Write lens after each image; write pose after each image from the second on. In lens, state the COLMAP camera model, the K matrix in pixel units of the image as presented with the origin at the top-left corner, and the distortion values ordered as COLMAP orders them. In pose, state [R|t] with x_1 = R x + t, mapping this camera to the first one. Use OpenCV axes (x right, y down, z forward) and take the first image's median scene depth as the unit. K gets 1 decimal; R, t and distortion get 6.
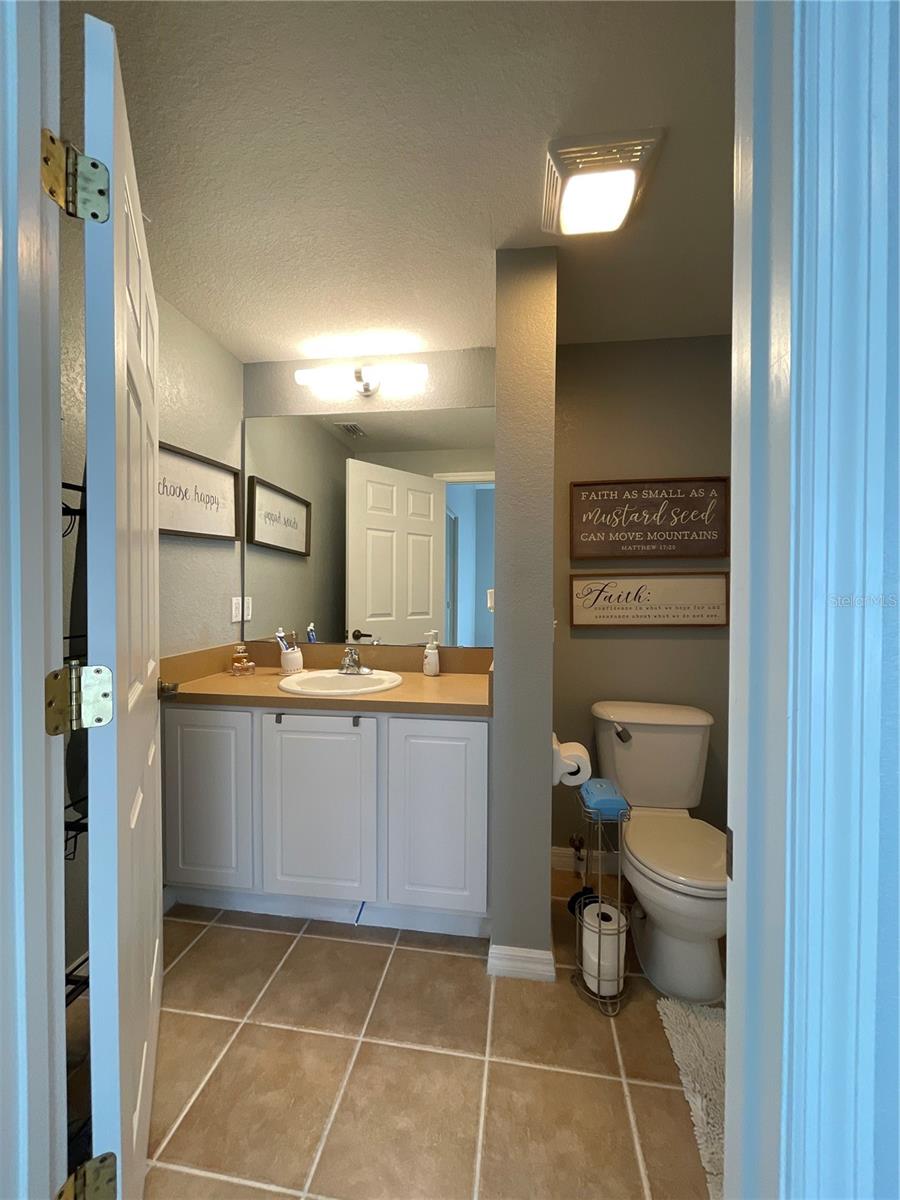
lens RADIAL K [[478.0, 0, 451.8], [0, 478.0, 595.0], [0, 0, 1]] dist [-0.010561, -0.000934]
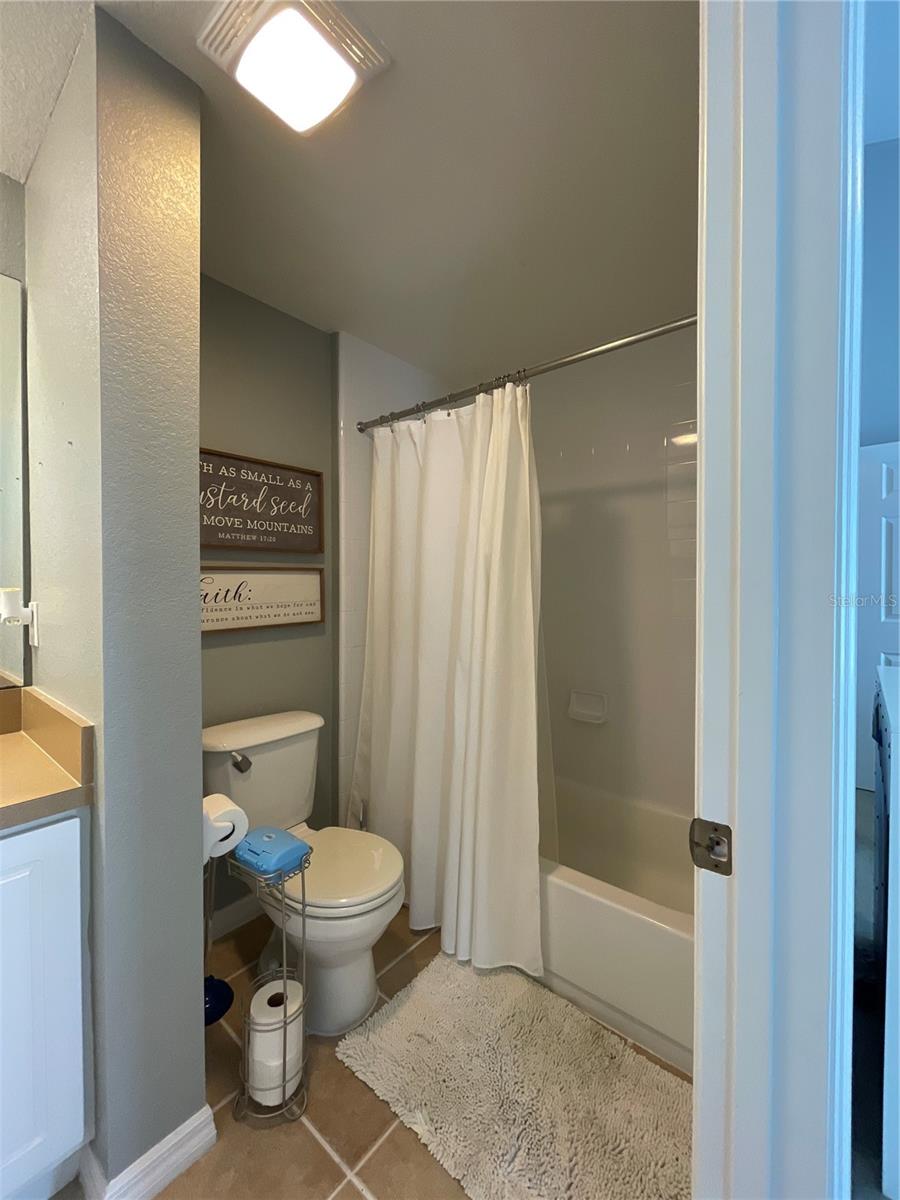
lens RADIAL K [[478.0, 0, 452.8], [0, 478.0, 594.5], [0, 0, 1]] dist [-0.010561, -0.000934]
pose [[0.512467, -0.019976, 0.858474, -0.149129], [0.024824, 0.999656, 0.008442, 0.005440], [-0.858348, 0.016984, 0.512787, 0.266665]]
